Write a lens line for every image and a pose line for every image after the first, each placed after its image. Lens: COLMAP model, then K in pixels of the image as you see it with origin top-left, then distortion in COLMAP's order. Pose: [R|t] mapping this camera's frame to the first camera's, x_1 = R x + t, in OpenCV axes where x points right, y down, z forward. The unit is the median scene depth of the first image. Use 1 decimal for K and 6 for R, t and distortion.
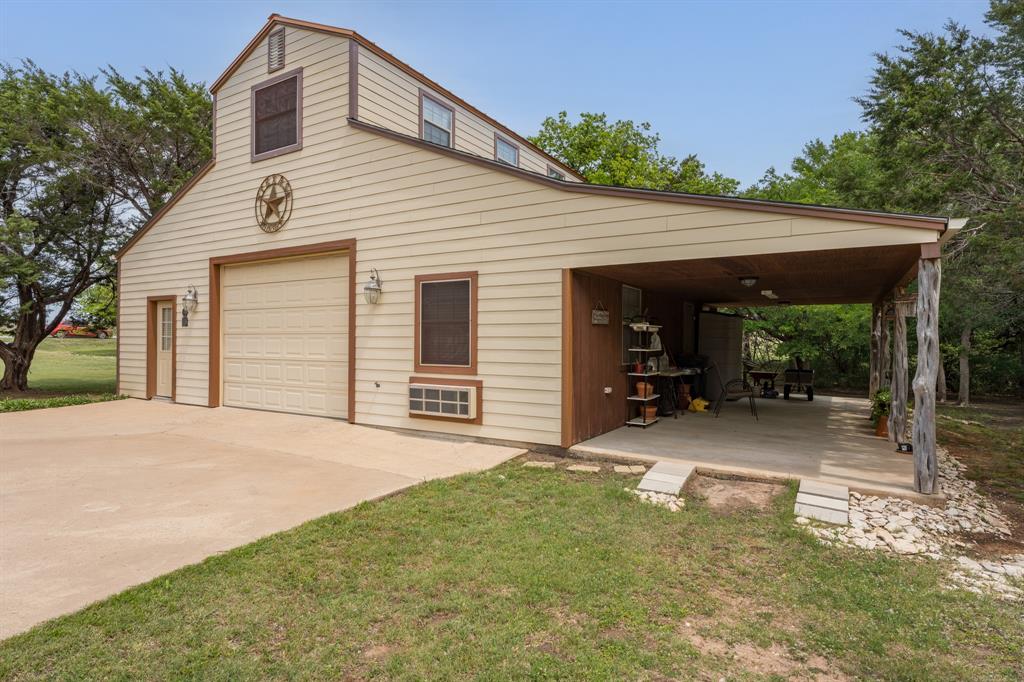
lens RADIAL K [[549.0, 0, 512.0], [0, 549.0, 341.0], [0, 0, 1]] dist [-0.016232, 0.000155]
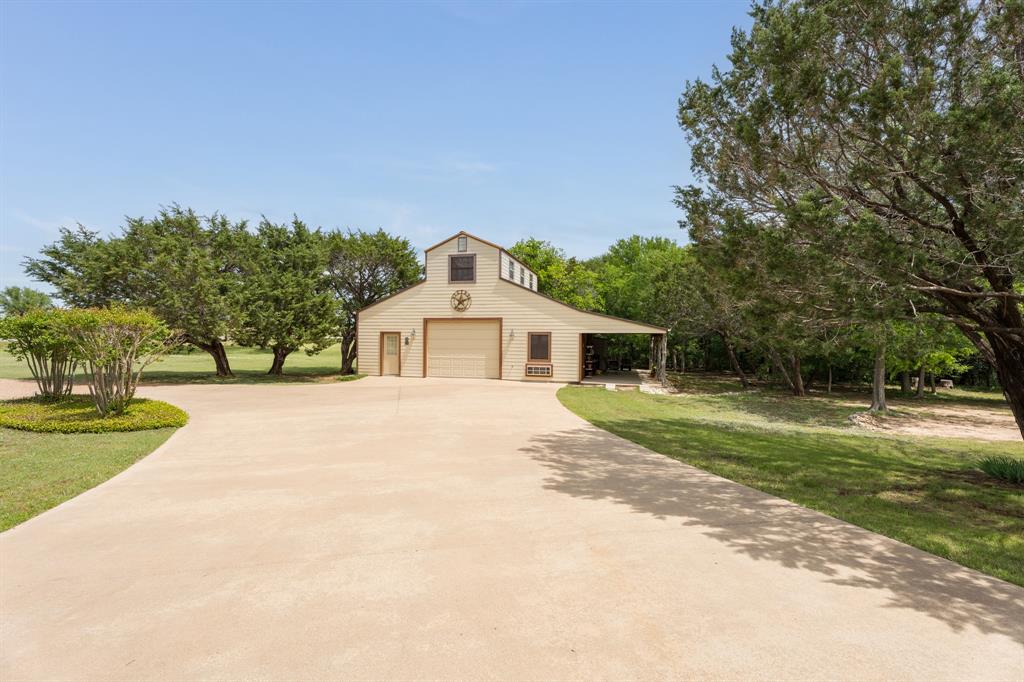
lens RADIAL K [[457.3, 0, 512.0], [0, 457.3, 341.0], [0, 0, 1]] dist [0.015975, -0.000161]
pose [[0.952515, -0.000255, 0.304491, -0.942104], [-0.003446, 0.999927, 0.011616, -0.084680], [-0.304472, -0.012113, 0.952444, -1.317958]]
